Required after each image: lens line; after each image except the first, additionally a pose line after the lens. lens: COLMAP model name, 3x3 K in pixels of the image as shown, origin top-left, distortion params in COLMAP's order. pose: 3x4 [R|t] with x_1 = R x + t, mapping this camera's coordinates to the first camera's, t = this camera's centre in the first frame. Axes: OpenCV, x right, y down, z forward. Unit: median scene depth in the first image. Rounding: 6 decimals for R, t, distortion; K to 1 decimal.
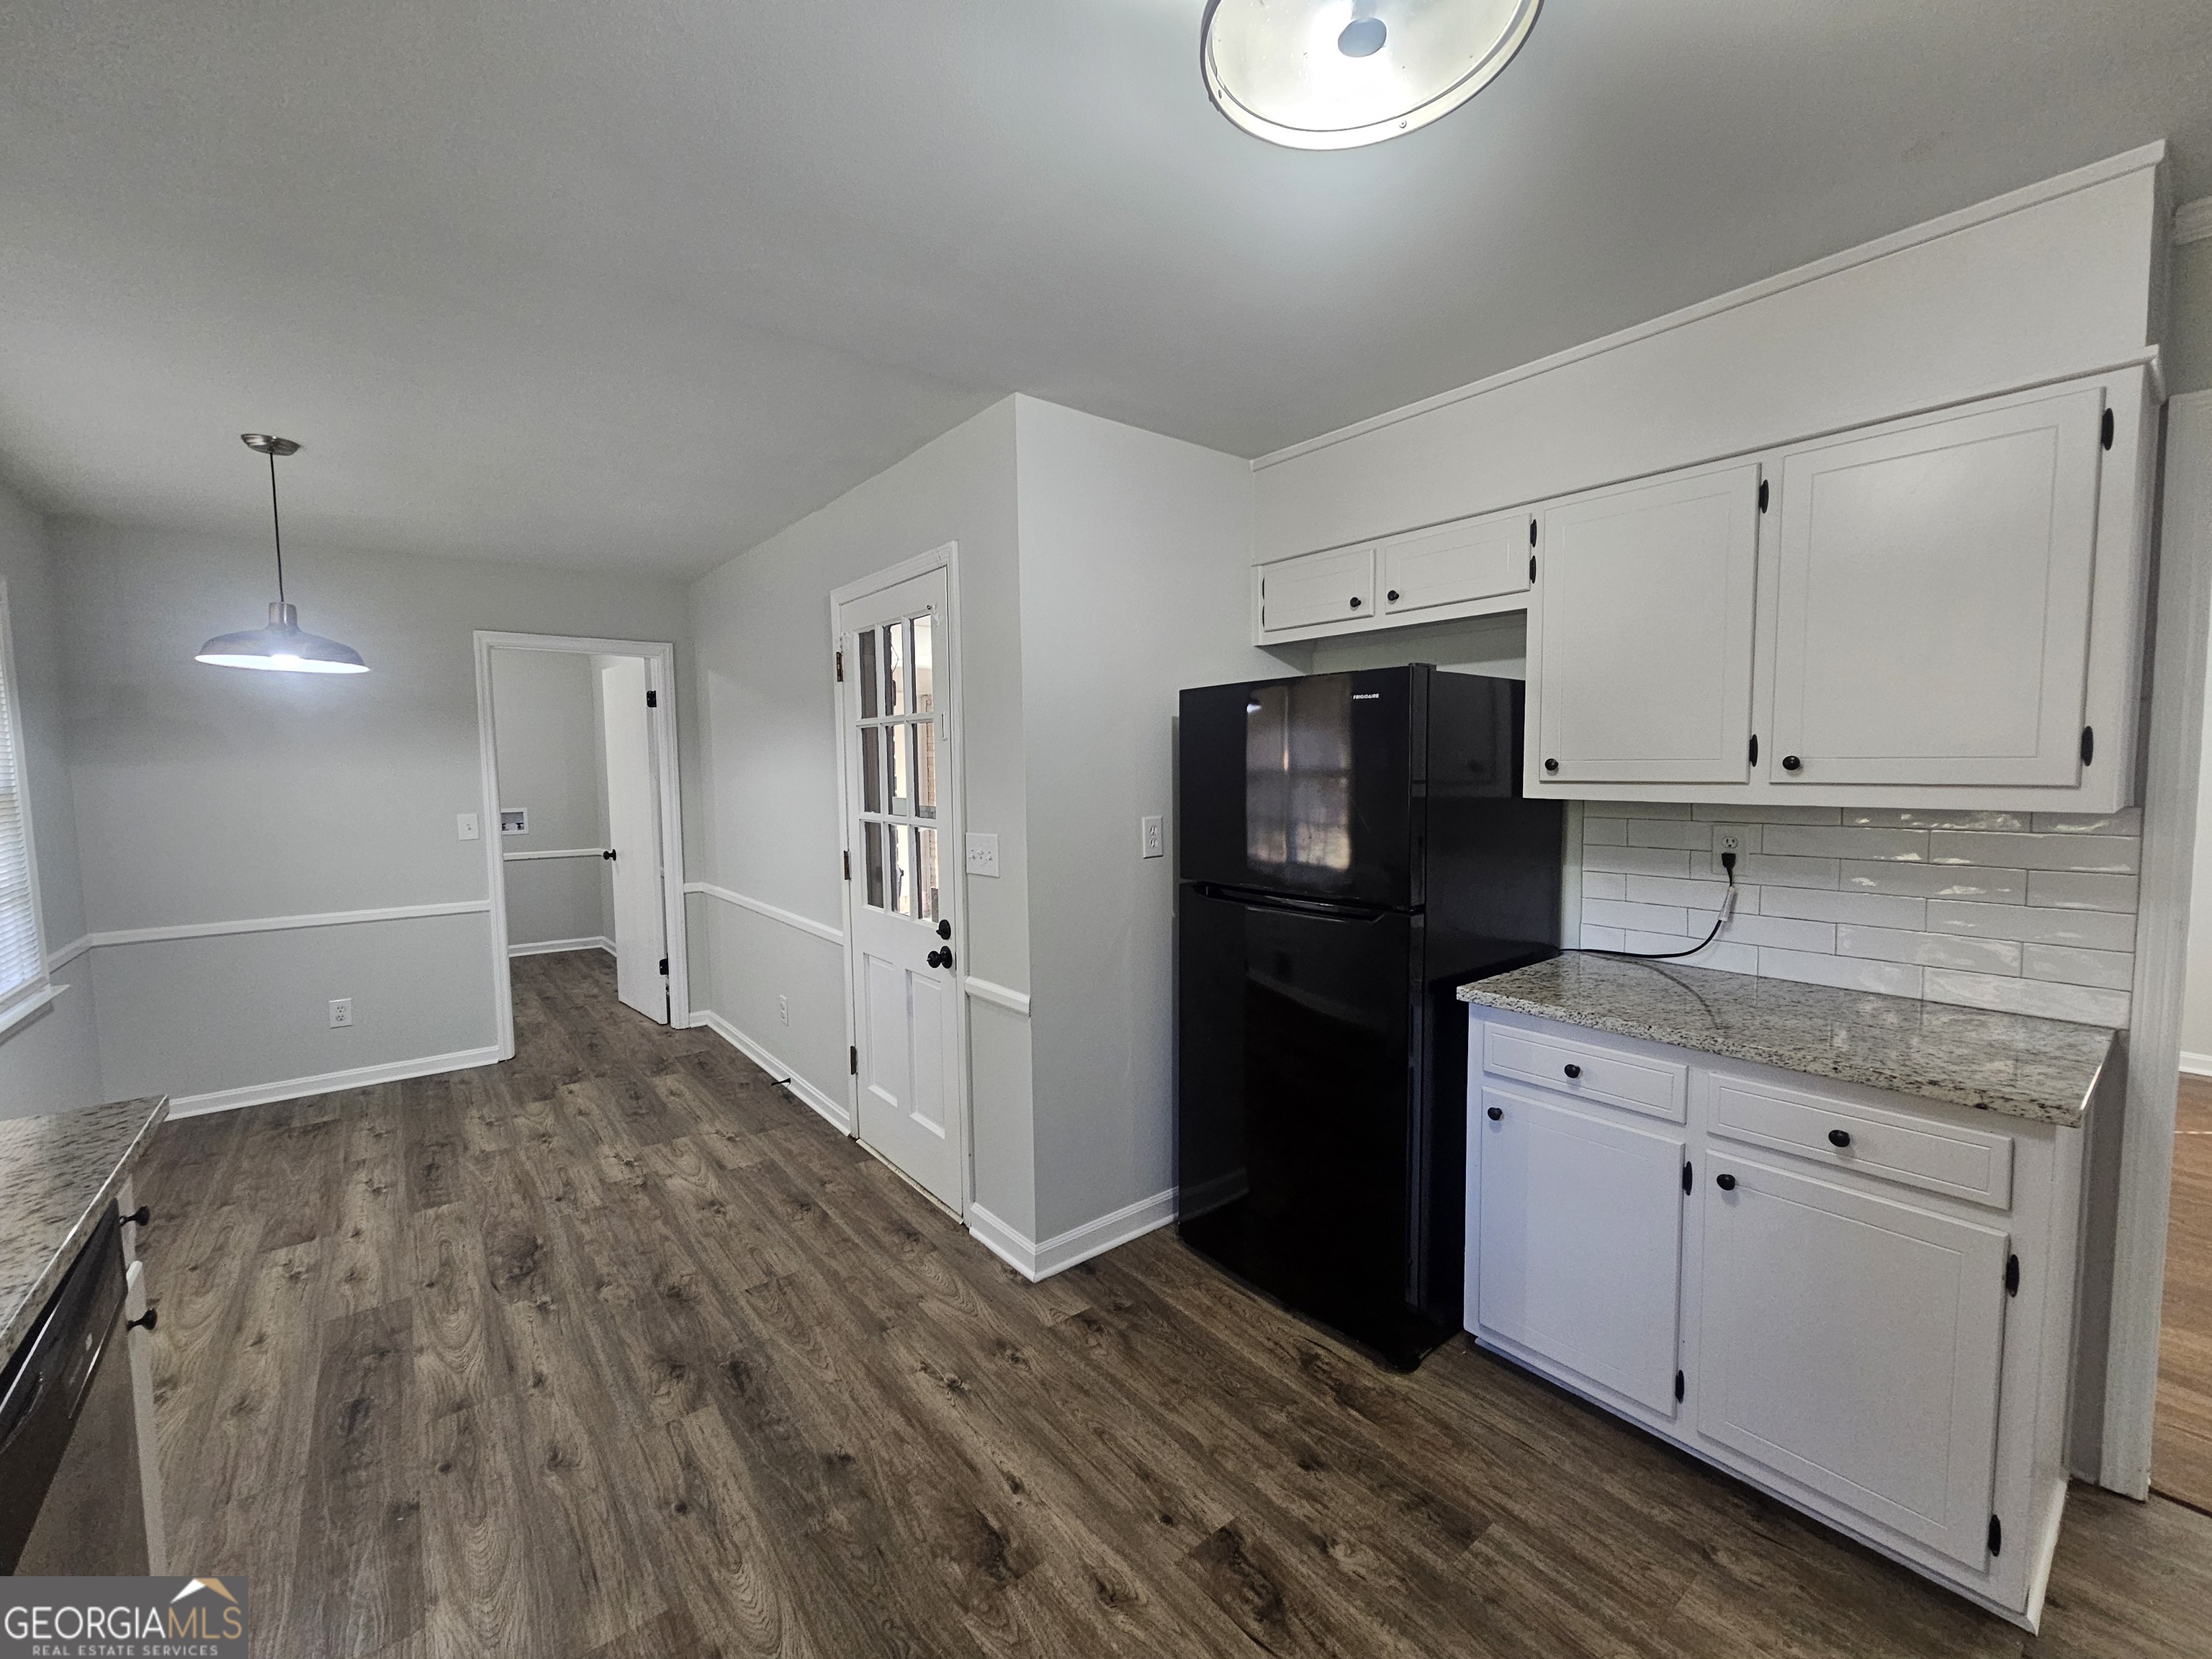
lens RADIAL K [[906.2, 0, 1100.5], [0, 906.2, 824.7], [0, 0, 1]] dist [-0.003669, 0.001071]
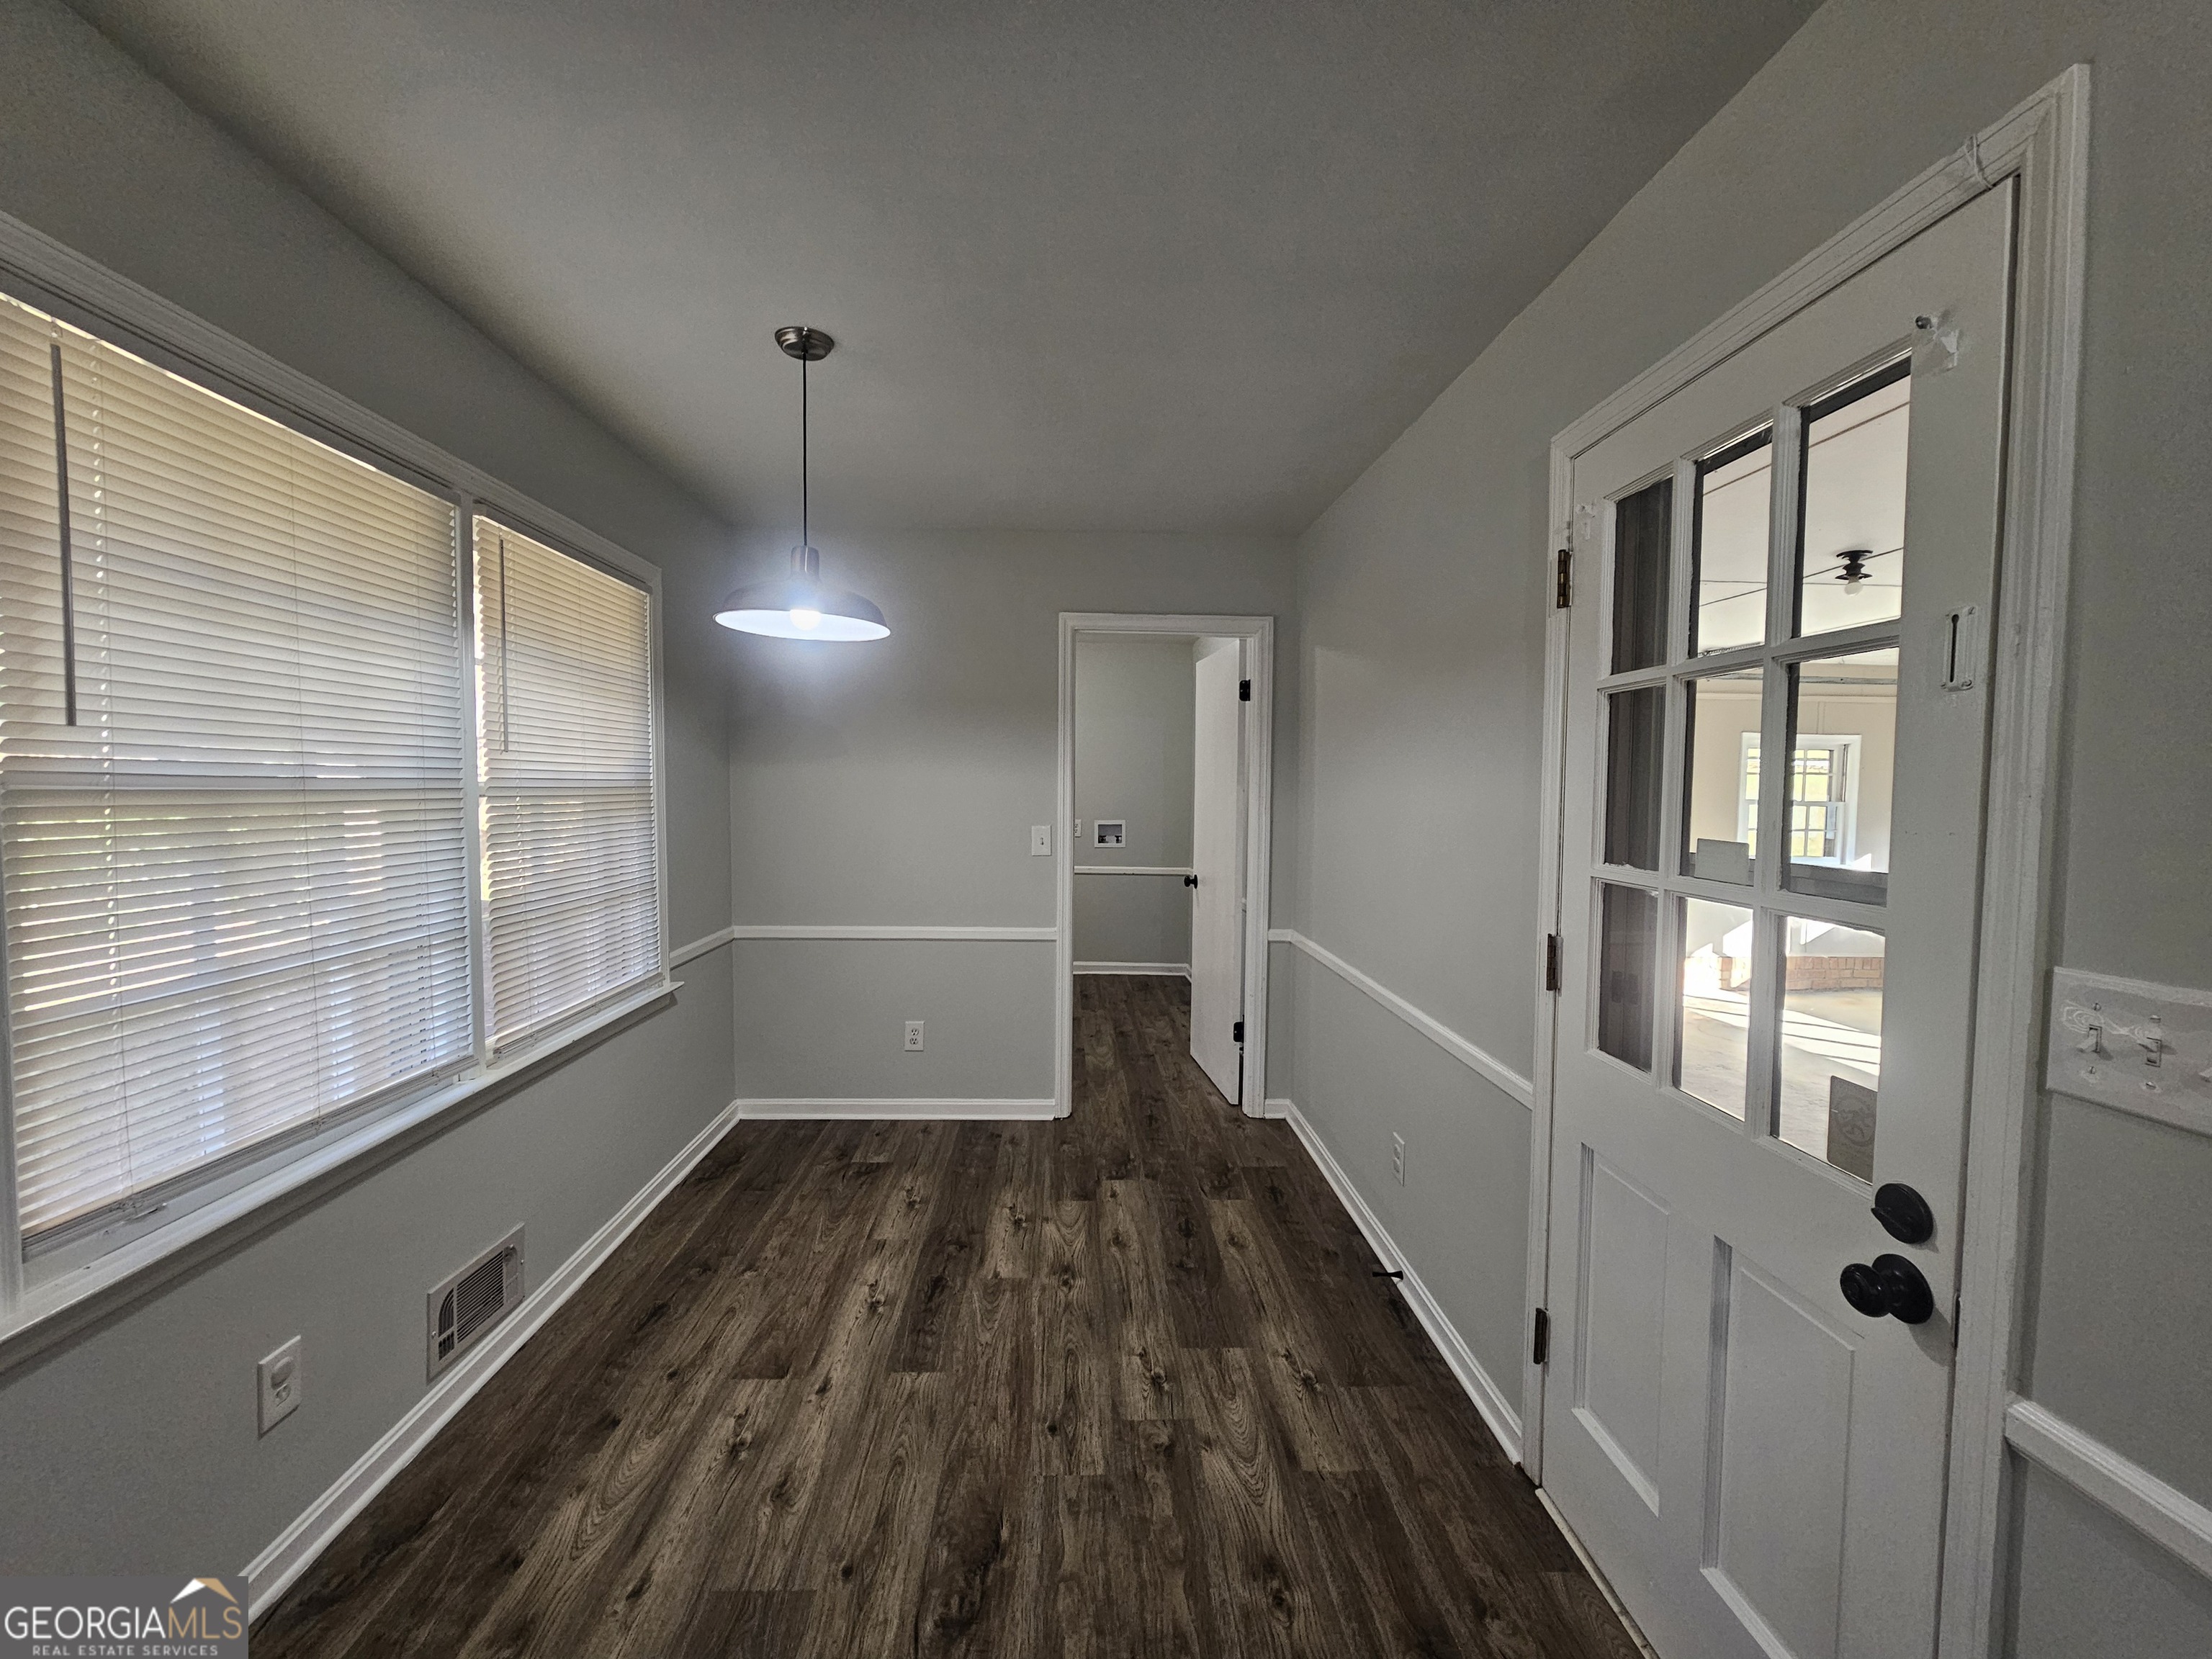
lens RADIAL K [[906.2, 0, 1094.7], [0, 906.2, 826.3], [0, 0, 1]] dist [-0.003669, 0.001071]
pose [[0.804845, 0.048053, -0.591536, -0.201838], [-0.062037, 0.998068, -0.003330, -0.016021], [0.590233, 0.039377, 0.806272, 0.455669]]
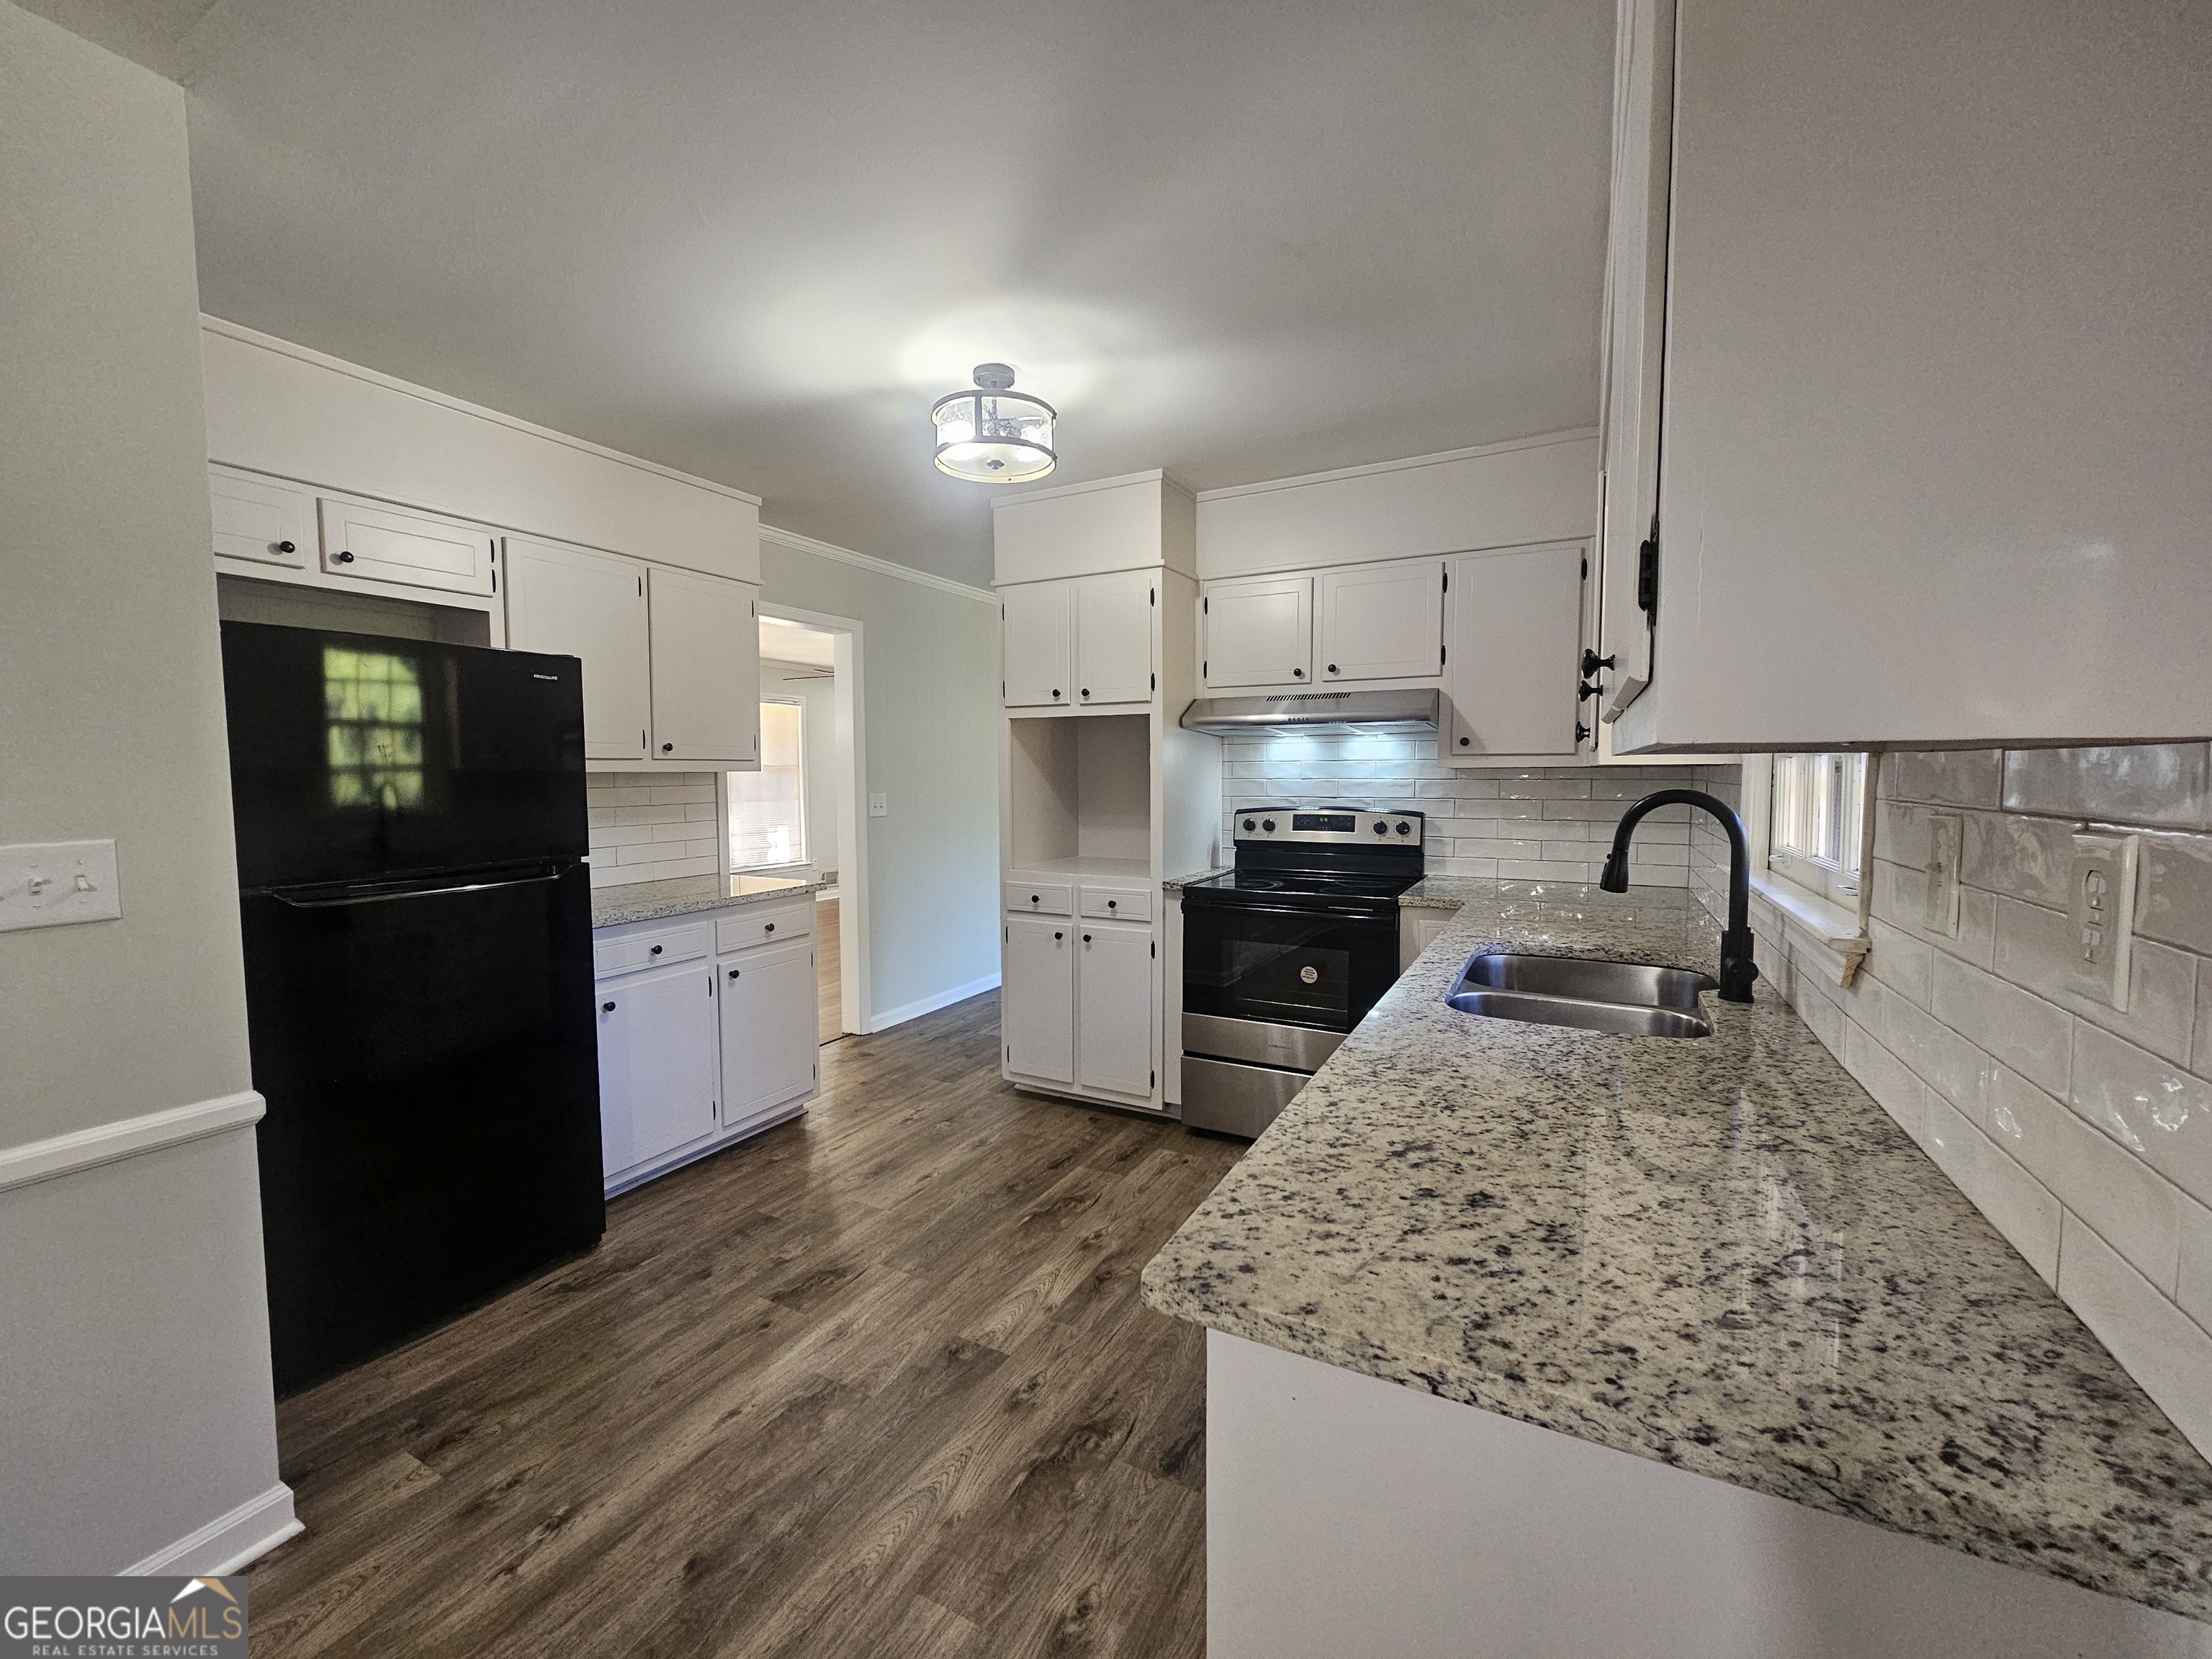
lens RADIAL K [[906.2, 0, 1087.4], [0, 906.2, 820.2], [0, 0, 1]] dist [-0.003669, 0.001071]
pose [[-0.386474, -0.041033, 0.921387, -0.682451], [0.070017, 0.994822, 0.073672, 0.000677], [-0.919639, 0.092985, -0.381599, 0.551420]]
